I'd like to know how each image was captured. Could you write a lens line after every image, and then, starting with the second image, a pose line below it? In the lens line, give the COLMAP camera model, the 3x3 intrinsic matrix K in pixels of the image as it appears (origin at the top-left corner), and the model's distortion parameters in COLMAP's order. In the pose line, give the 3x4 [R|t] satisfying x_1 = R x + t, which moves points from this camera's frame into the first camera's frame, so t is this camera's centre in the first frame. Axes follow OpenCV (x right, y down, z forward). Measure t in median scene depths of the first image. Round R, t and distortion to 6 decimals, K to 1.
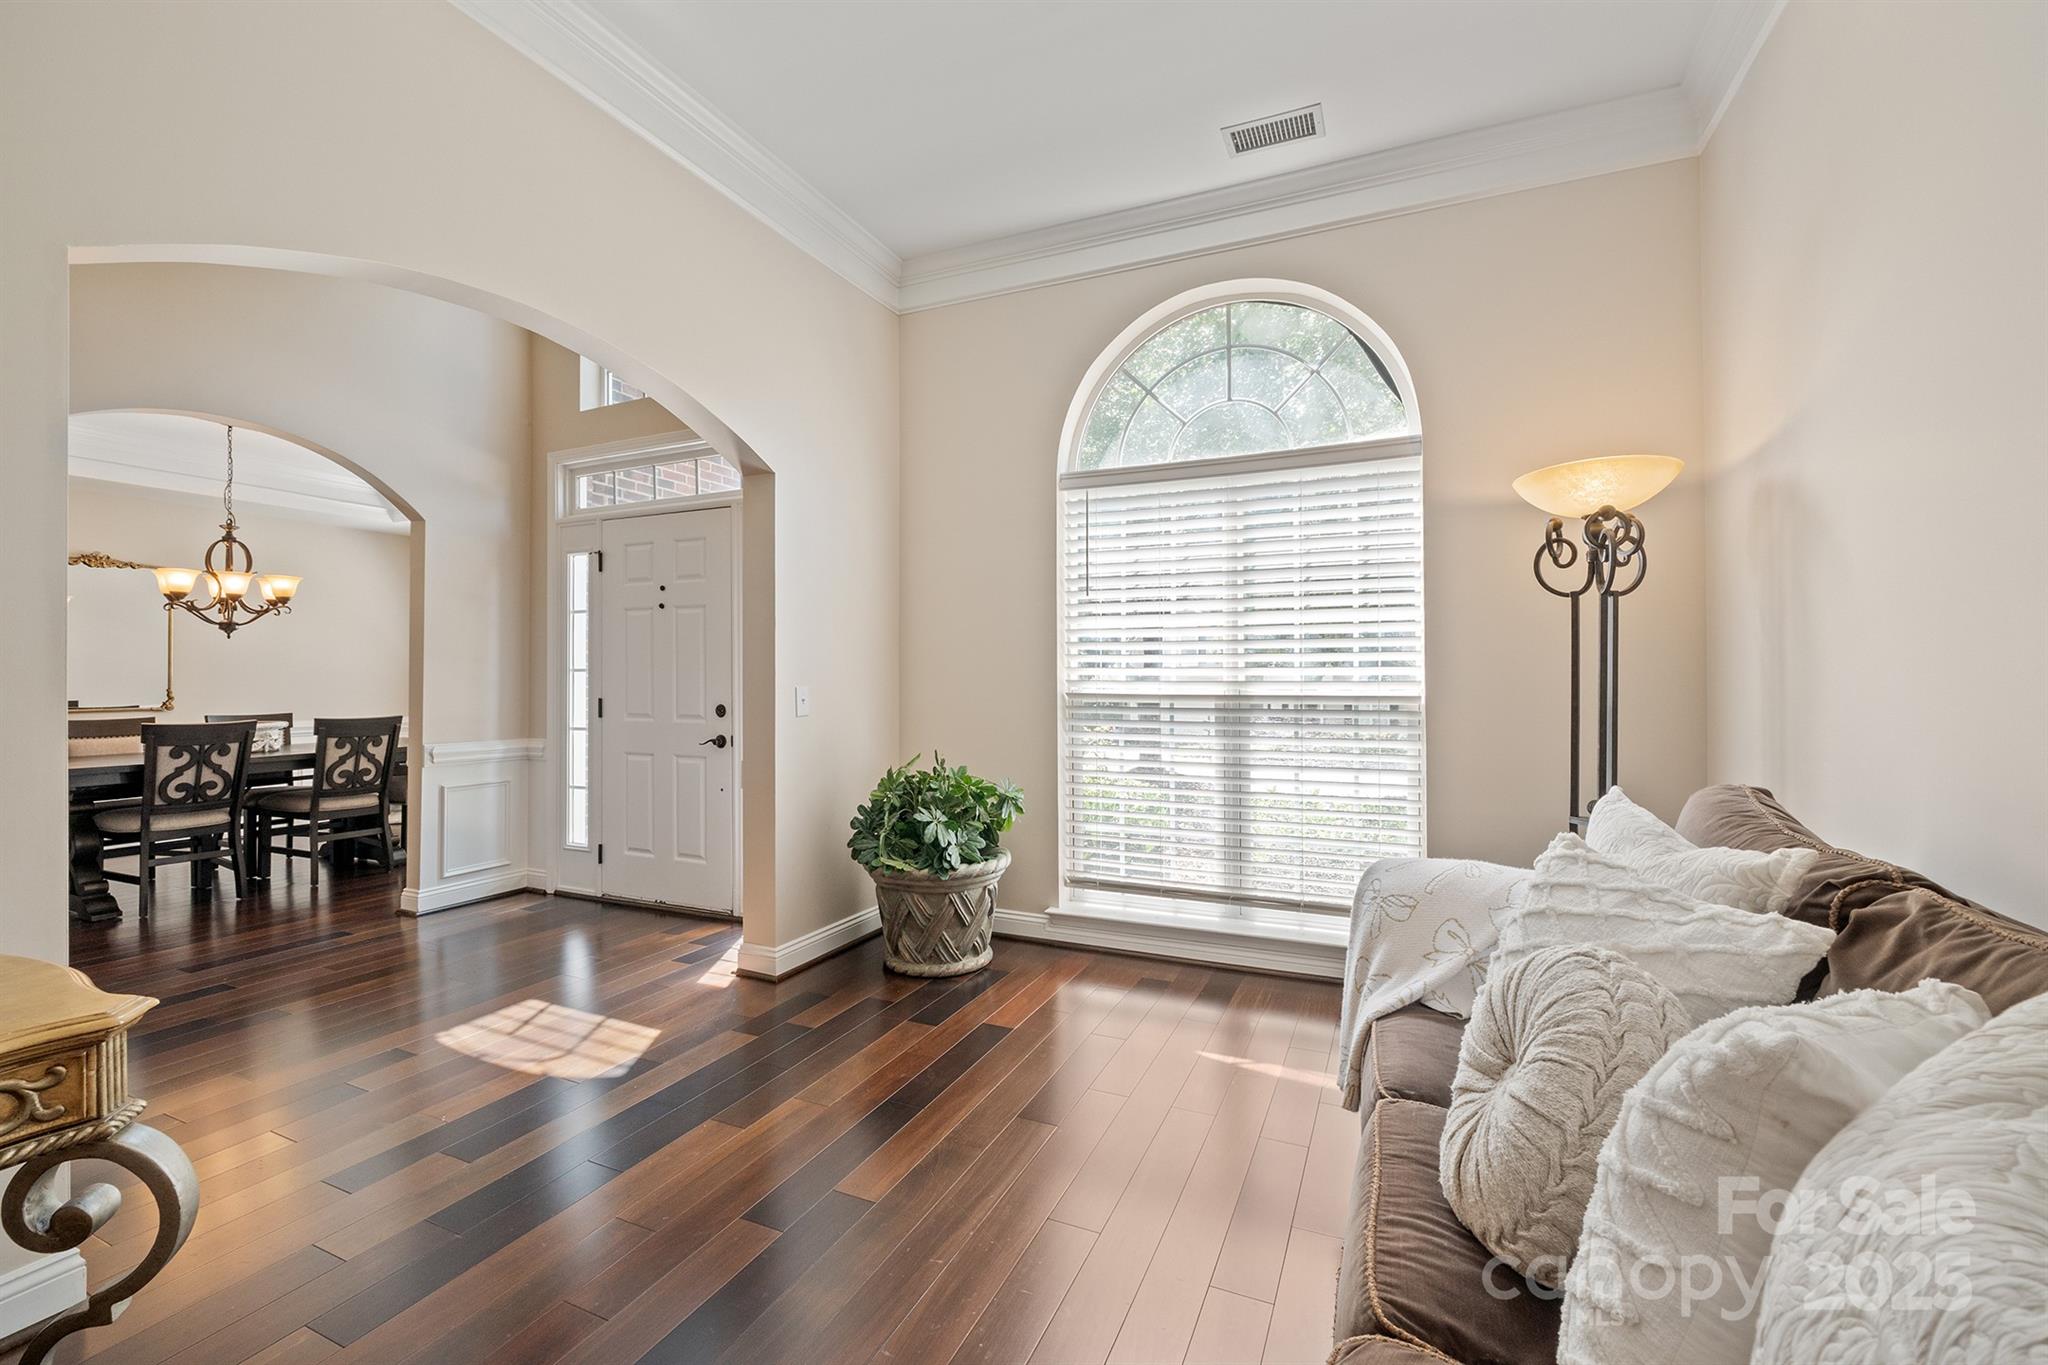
lens RADIAL K [[858.2, 0, 1026.3], [0, 858.2, 675.9], [0, 0, 1]] dist [-0.005340, -0.000329]
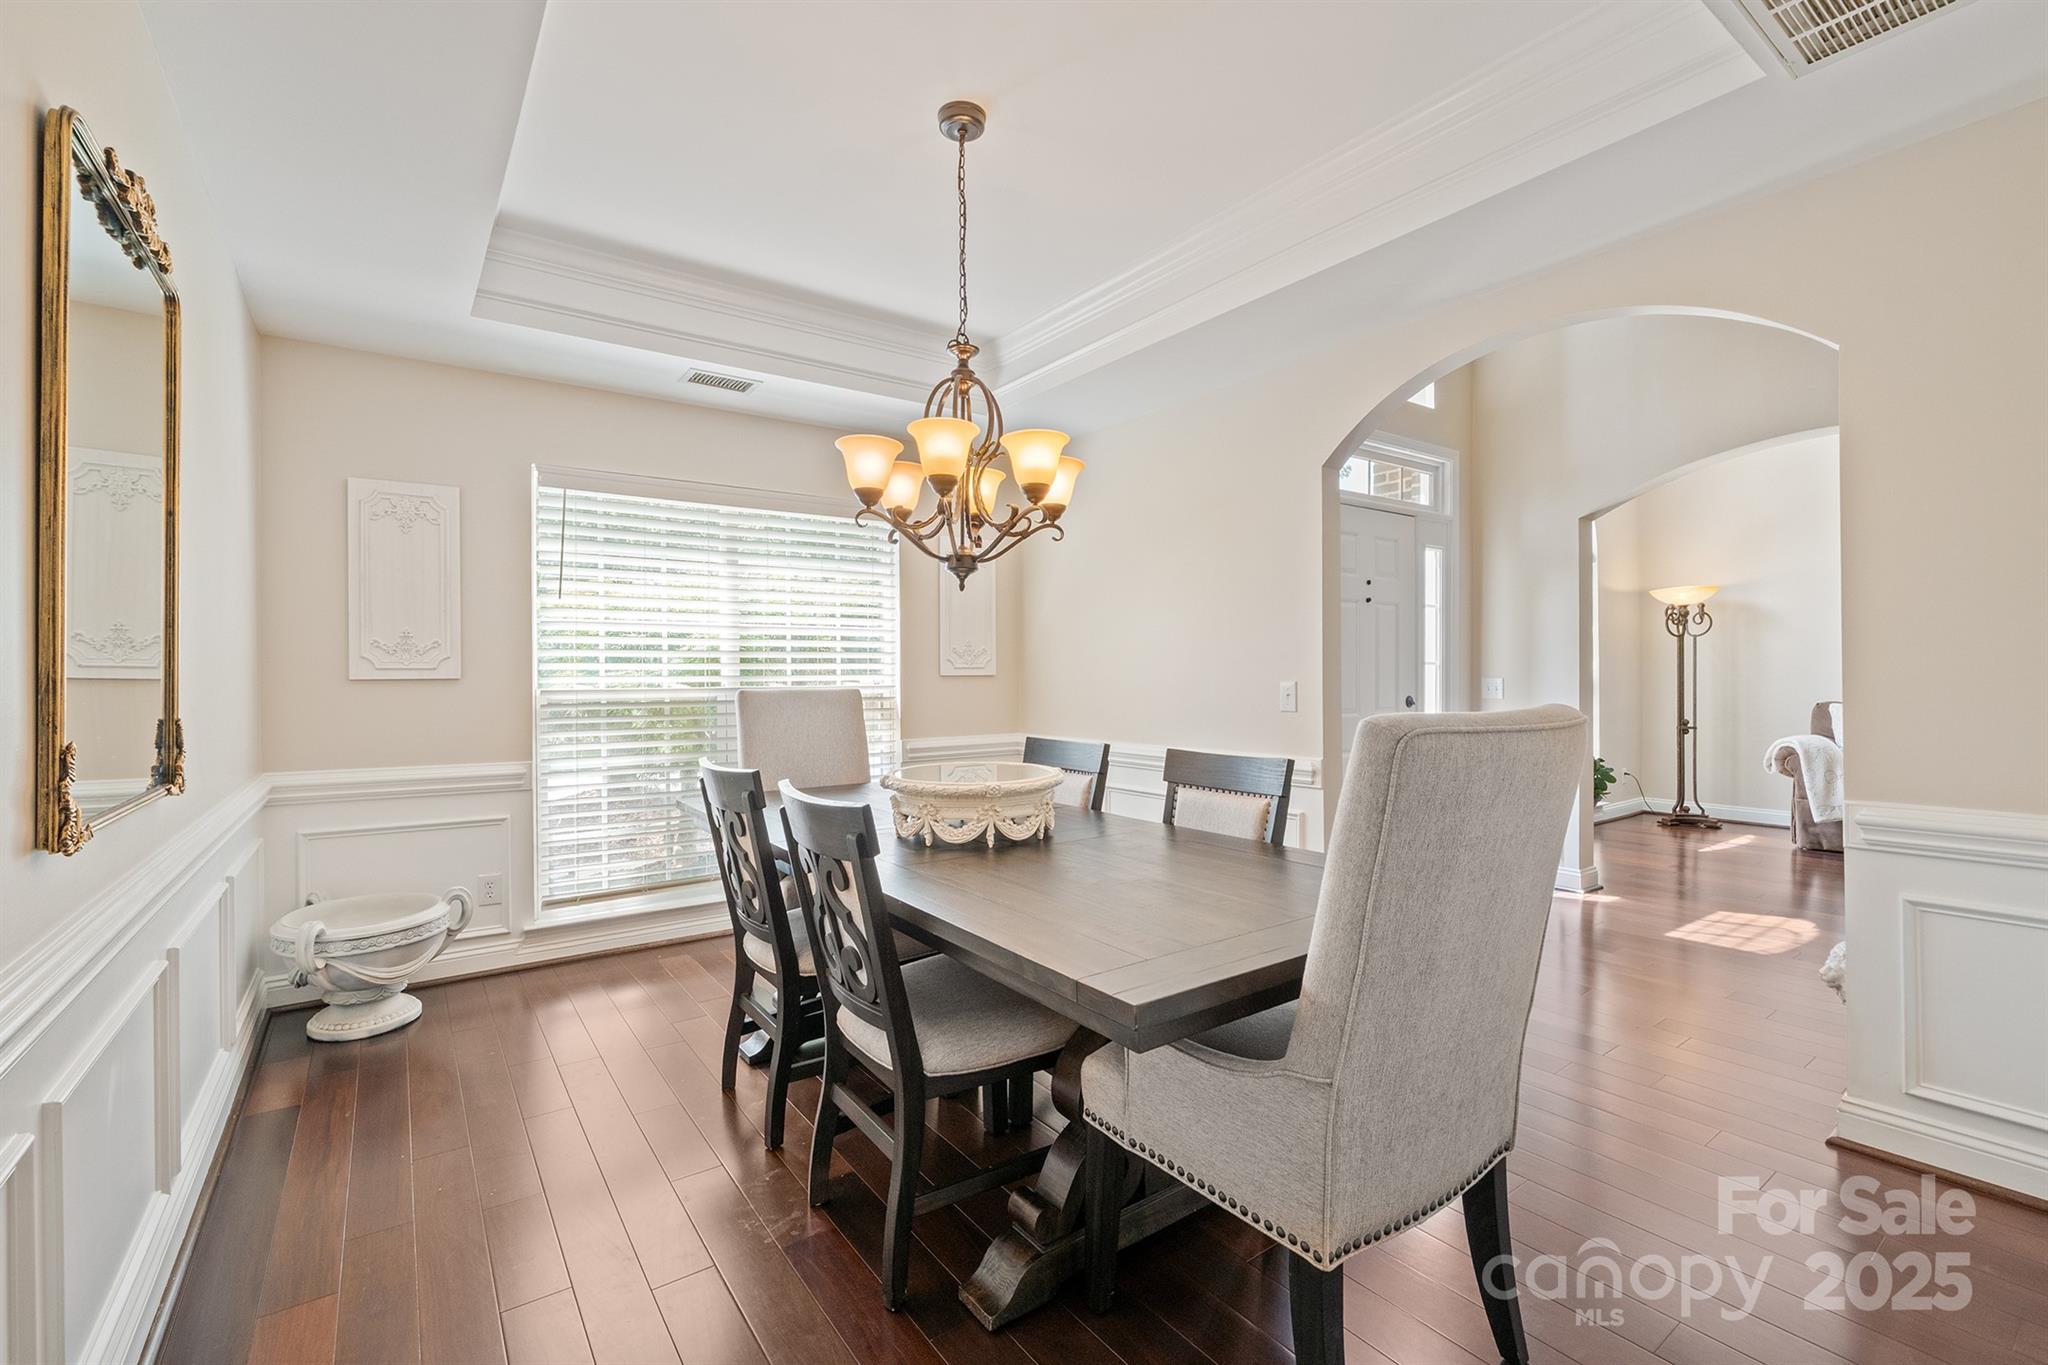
lens RADIAL K [[890.5, 0, 1023.9], [0, 890.5, 676.6], [0, 0, 1]] dist [-0.001789, -0.000133]
pose [[0.506059, -0.006265, 0.862476, -1.478304], [0.000602, 0.999976, 0.006910, 0.000262], [-0.862499, -0.002977, 0.506050, 0.801496]]
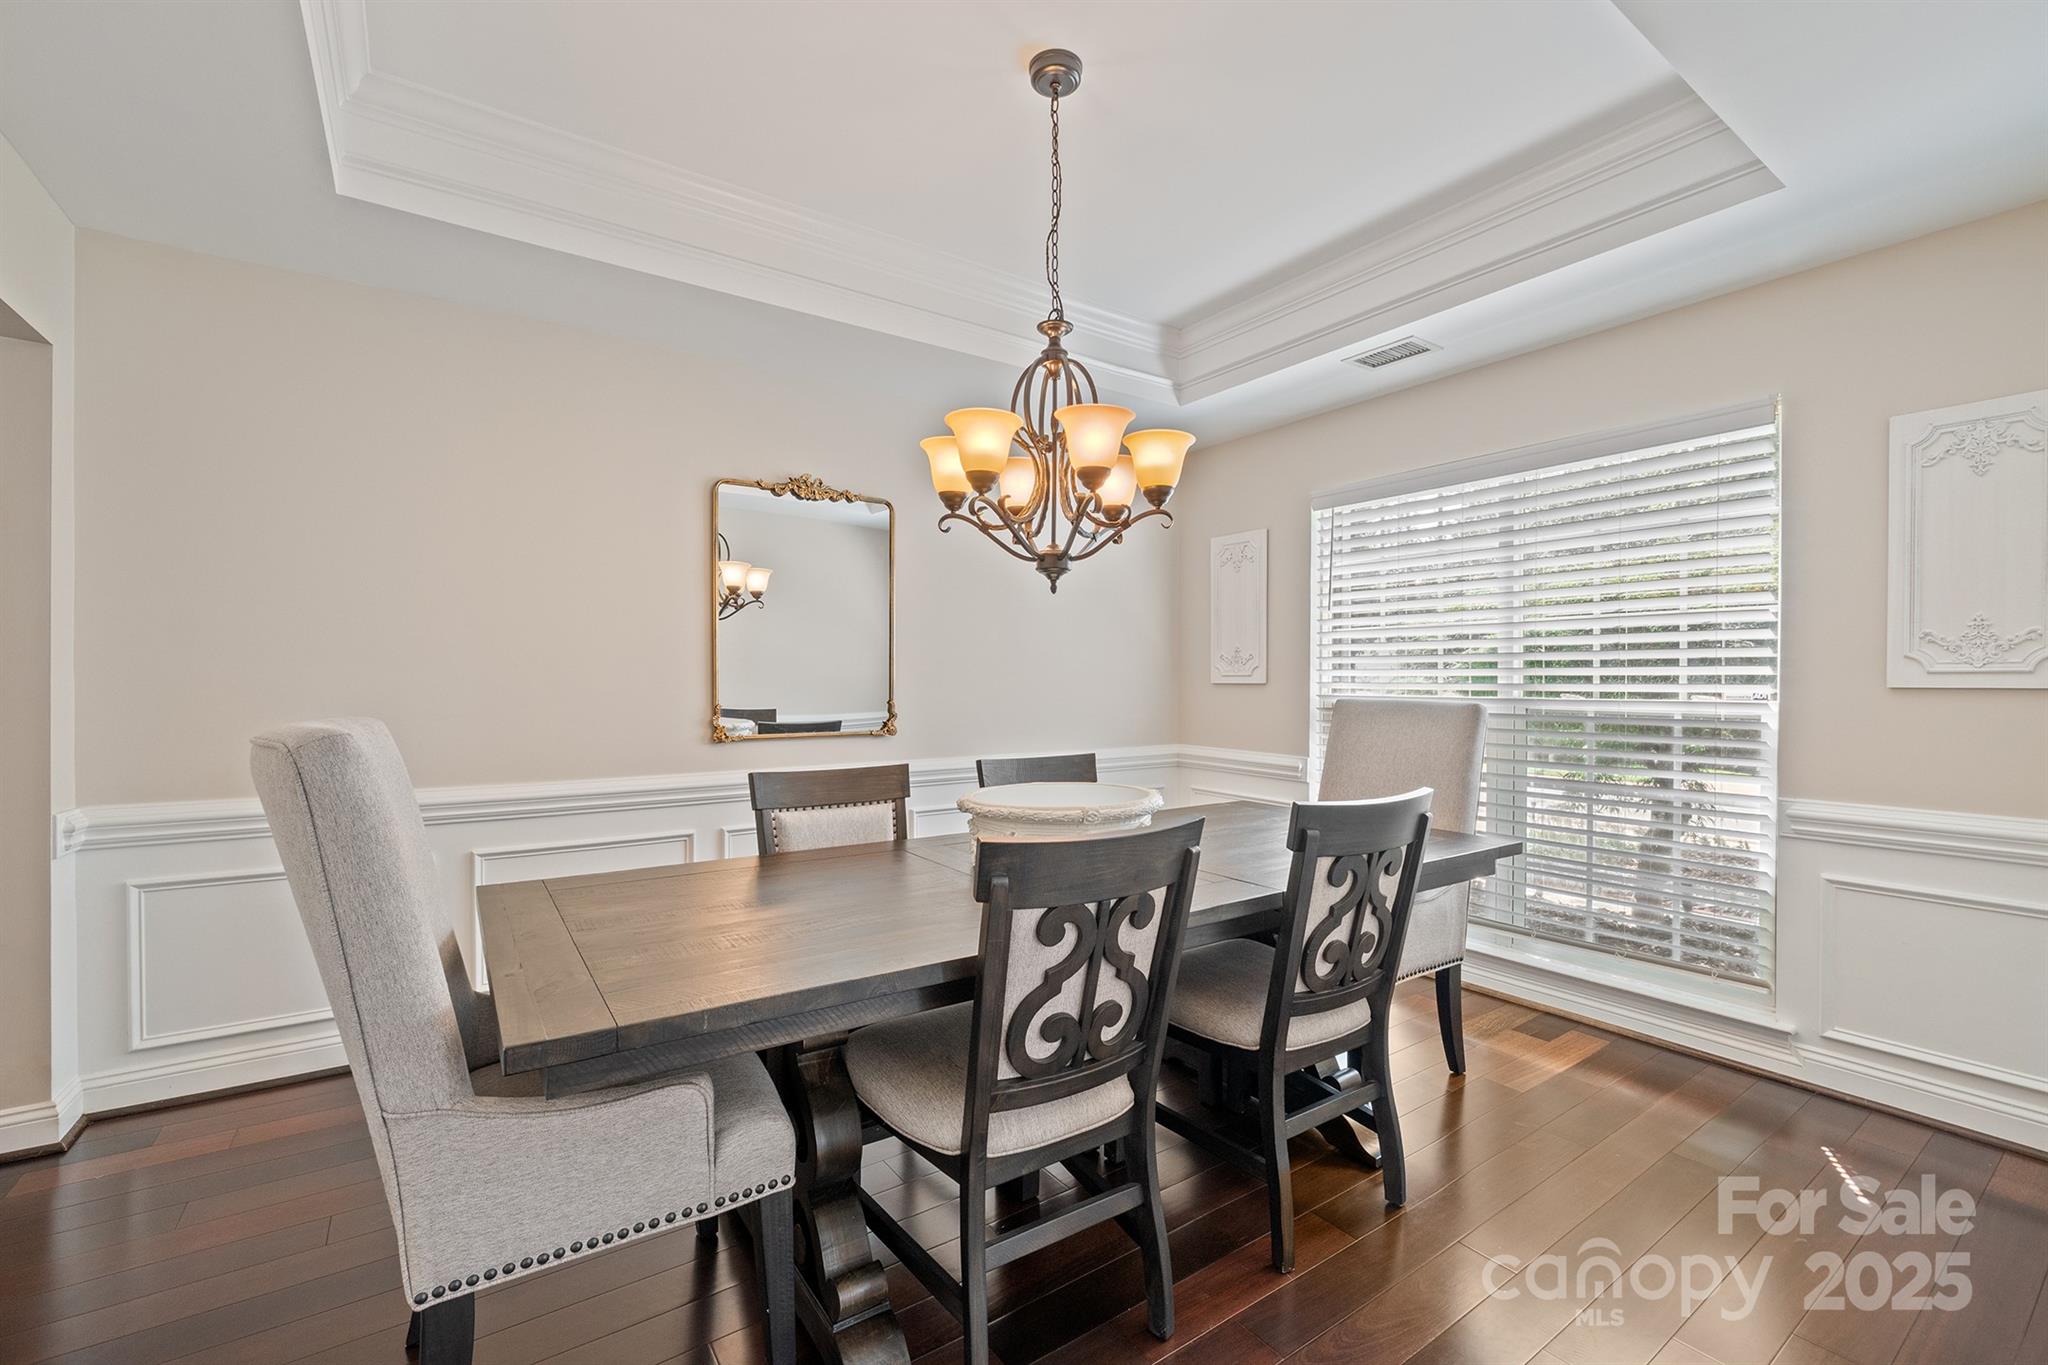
lens RADIAL K [[864.3, 0, 1024.0], [0, 864.3, 682.5], [0, 0, 1]] dist [-0.002838, -0.000260]
pose [[0.856735, 0.000649, -0.515757, -0.802572], [0.003907, 0.999962, 0.007748, -0.002422], [0.515743, -0.008653, 0.856700, 0.690337]]
